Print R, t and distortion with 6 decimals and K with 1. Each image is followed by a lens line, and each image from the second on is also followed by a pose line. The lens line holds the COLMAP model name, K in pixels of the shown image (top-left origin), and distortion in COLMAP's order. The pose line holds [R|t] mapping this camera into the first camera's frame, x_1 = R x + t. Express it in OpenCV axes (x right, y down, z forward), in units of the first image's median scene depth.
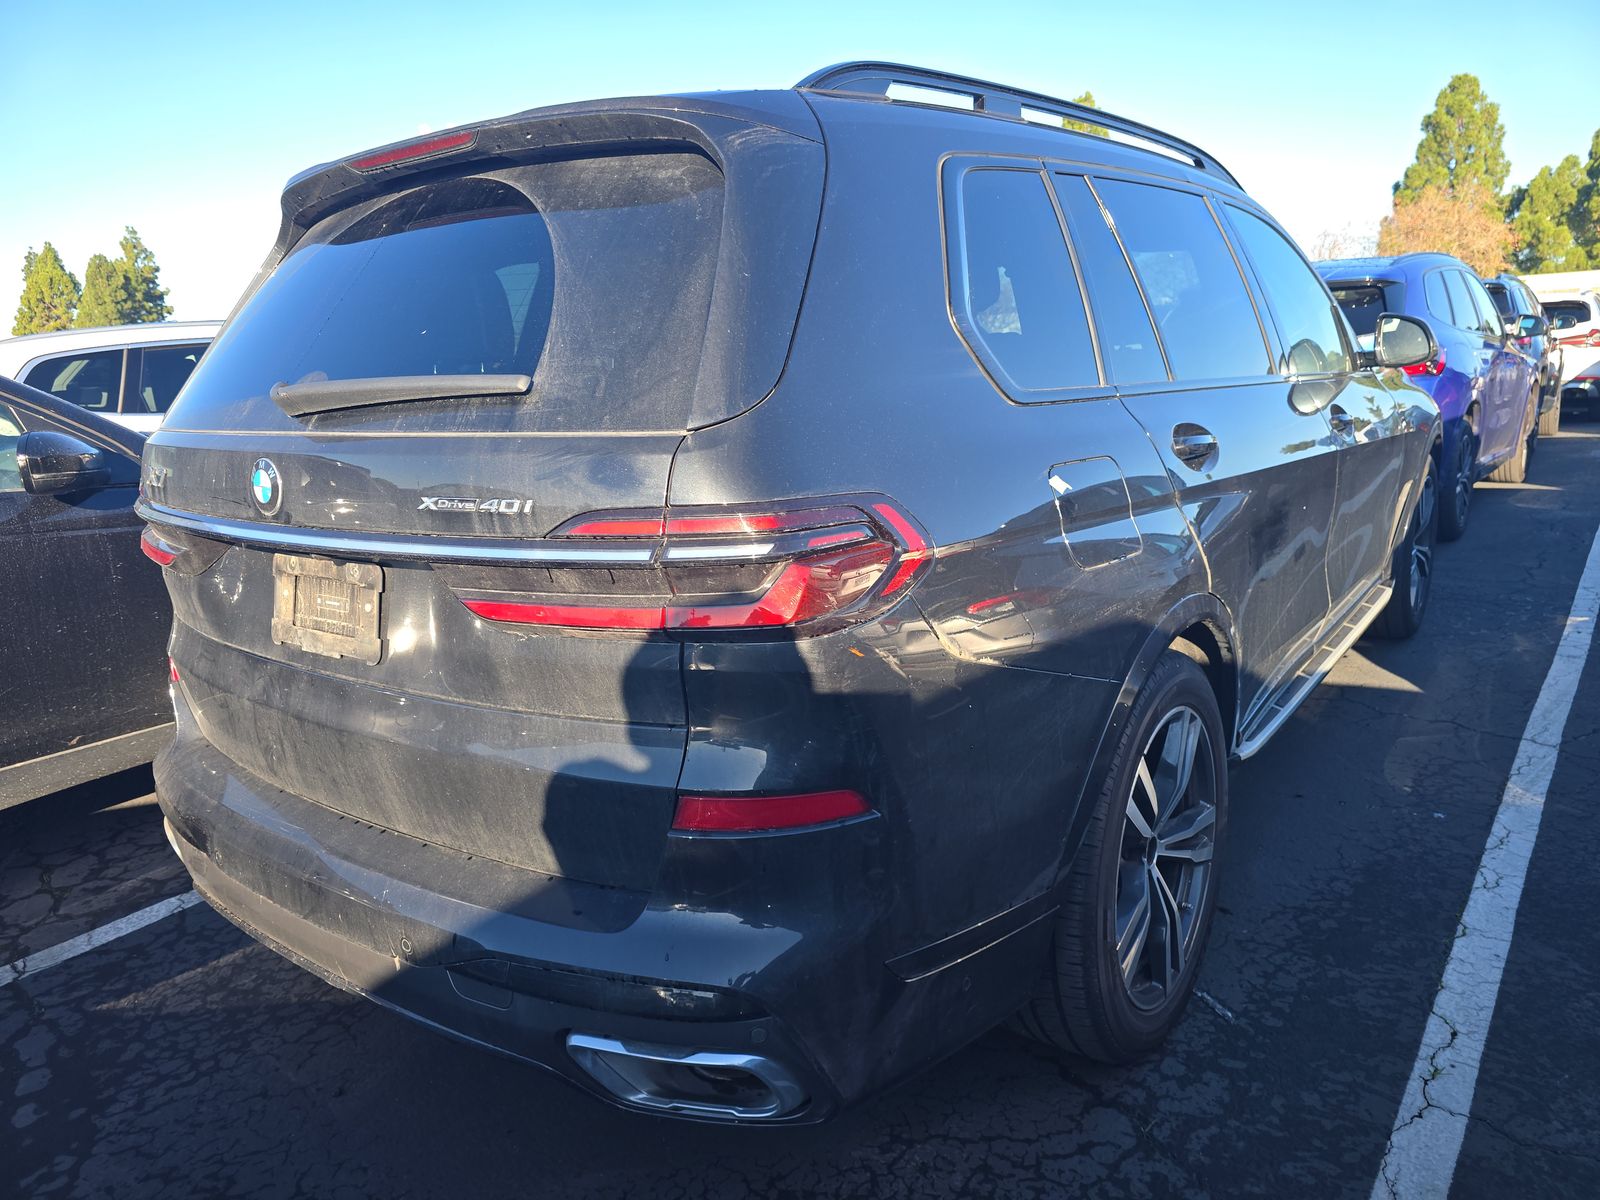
lens RADIAL K [[1093.3, 0, 805.9], [0, 1093.3, 600.9], [0, 0, 1]] dist [0.015360, -0.002635]
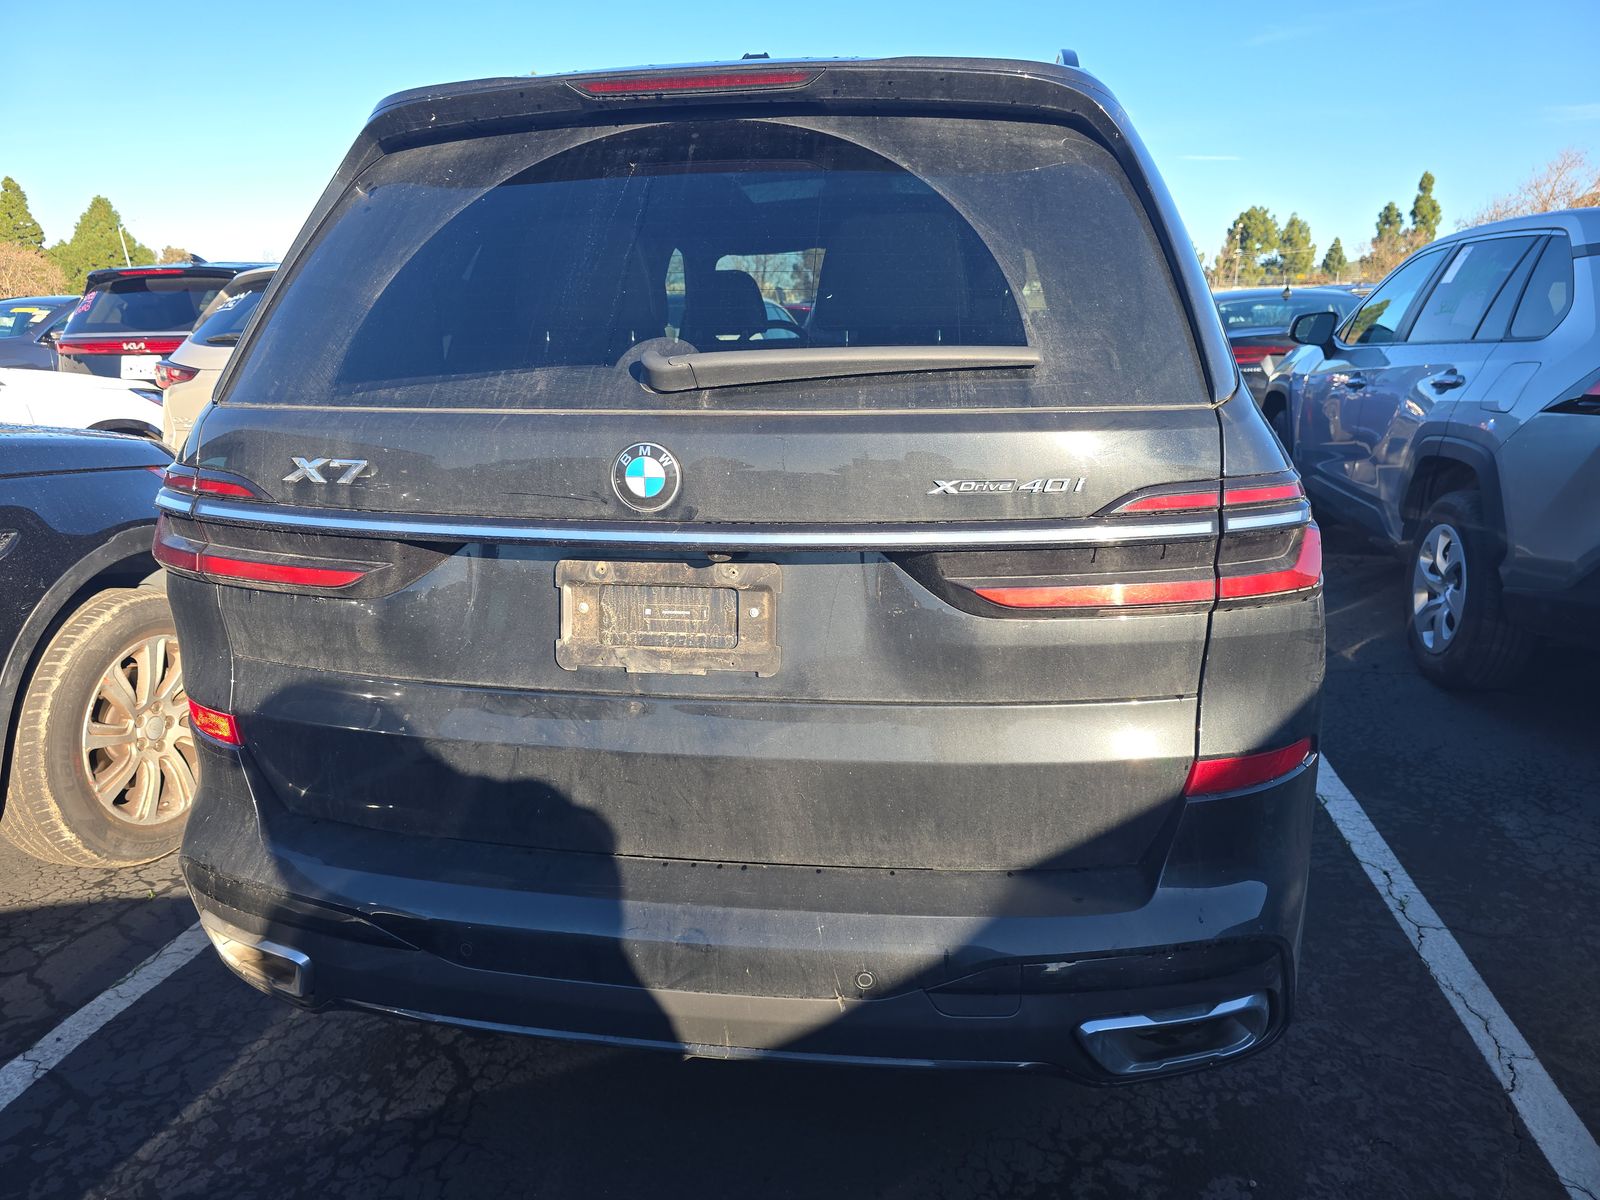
lens RADIAL K [[1093.3, 0, 804.7], [0, 1093.3, 601.0], [0, 0, 1]] dist [0.015360, -0.002635]
pose [[0.889709, -0.085441, 0.448462, -0.790549], [0.077471, 0.996340, 0.036128, -0.032925], [-0.449907, 0.002599, 0.893072, 0.218126]]
